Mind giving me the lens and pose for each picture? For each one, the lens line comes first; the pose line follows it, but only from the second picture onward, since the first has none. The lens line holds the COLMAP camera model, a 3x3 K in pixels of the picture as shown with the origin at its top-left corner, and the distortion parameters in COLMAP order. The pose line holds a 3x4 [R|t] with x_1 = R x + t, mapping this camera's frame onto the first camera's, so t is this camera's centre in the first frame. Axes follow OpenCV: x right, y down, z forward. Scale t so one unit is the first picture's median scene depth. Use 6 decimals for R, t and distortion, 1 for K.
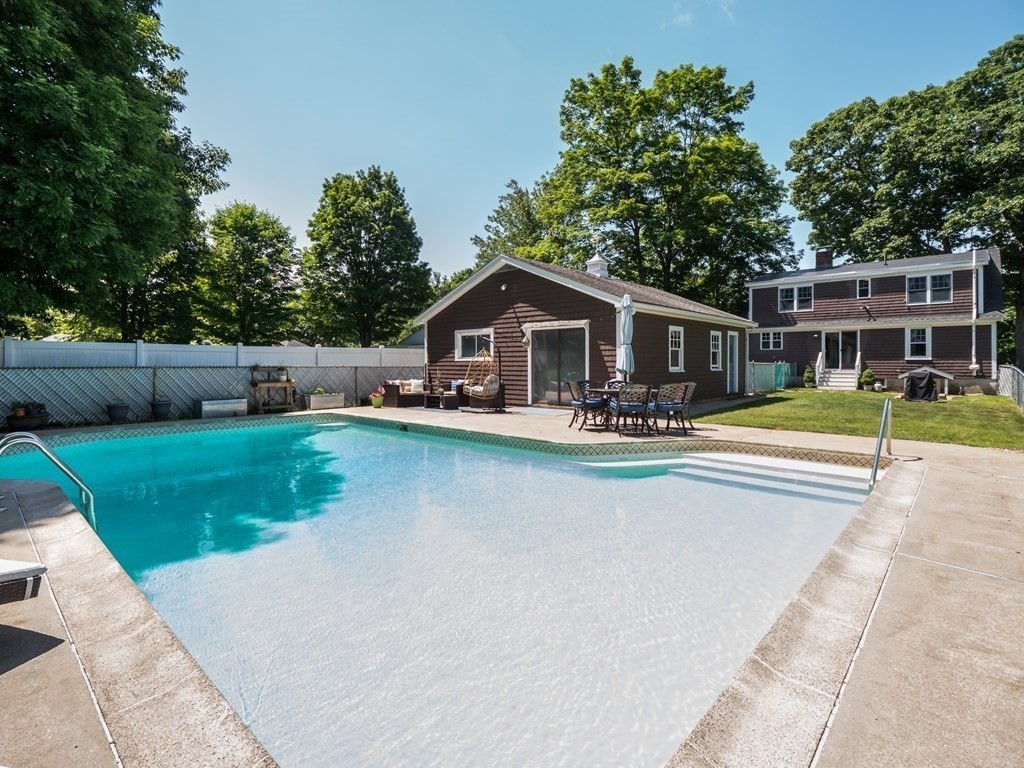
lens RADIAL K [[503.2, 0, 514.9], [0, 503.2, 374.3], [0, 0, 1]] dist [-0.022275, -0.000883]
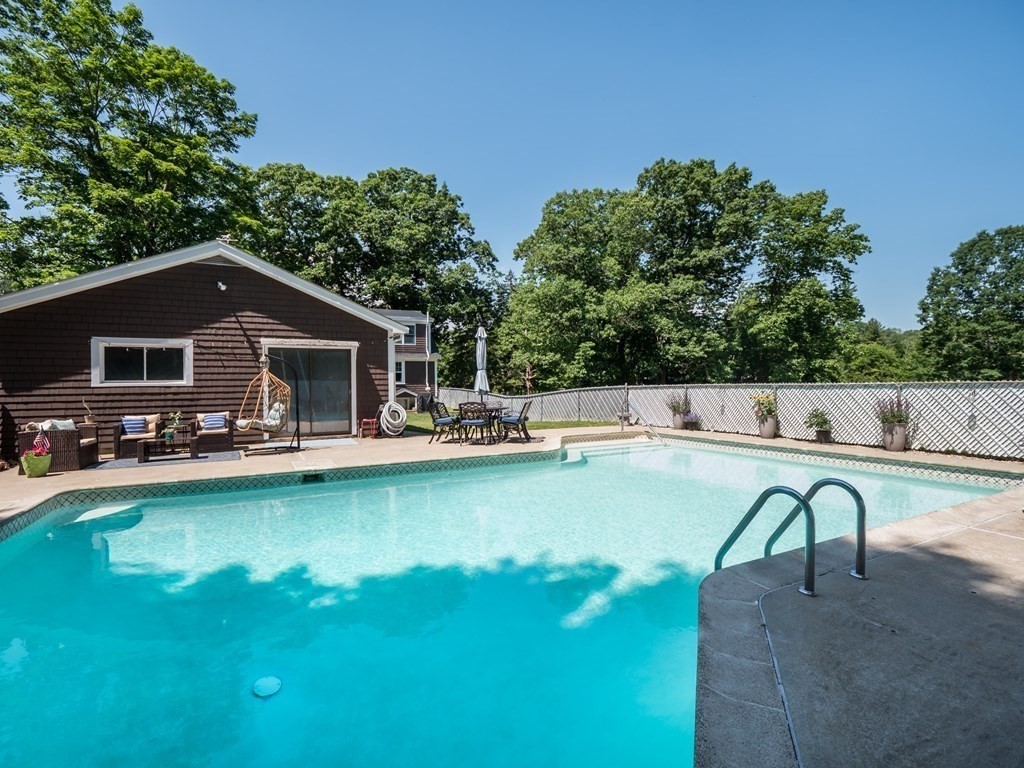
lens RADIAL K [[503.2, 0, 504.7], [0, 503.2, 387.6], [0, 0, 1]] dist [-0.022275, -0.000883]
pose [[0.325397, -0.006751, 0.945553, -0.523423], [0.033847, 0.999417, -0.004512, -0.005669], [-0.944971, 0.033472, 0.325436, 0.331257]]
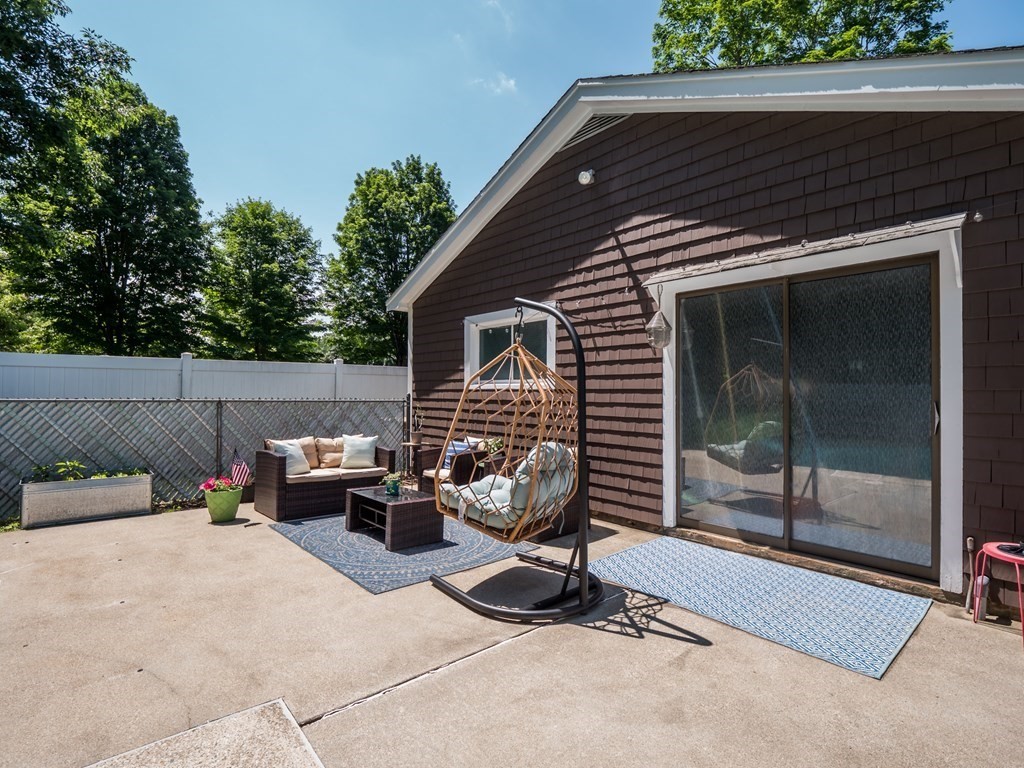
lens RADIAL K [[503.2, 0, 513.0], [0, 503.2, 386.8], [0, 0, 1]] dist [-0.022275, -0.000883]
pose [[0.991907, 0.006508, -0.126800, -0.024735], [-0.011065, 0.999317, -0.035264, -0.014147], [0.126484, 0.036382, 0.991301, 0.586345]]
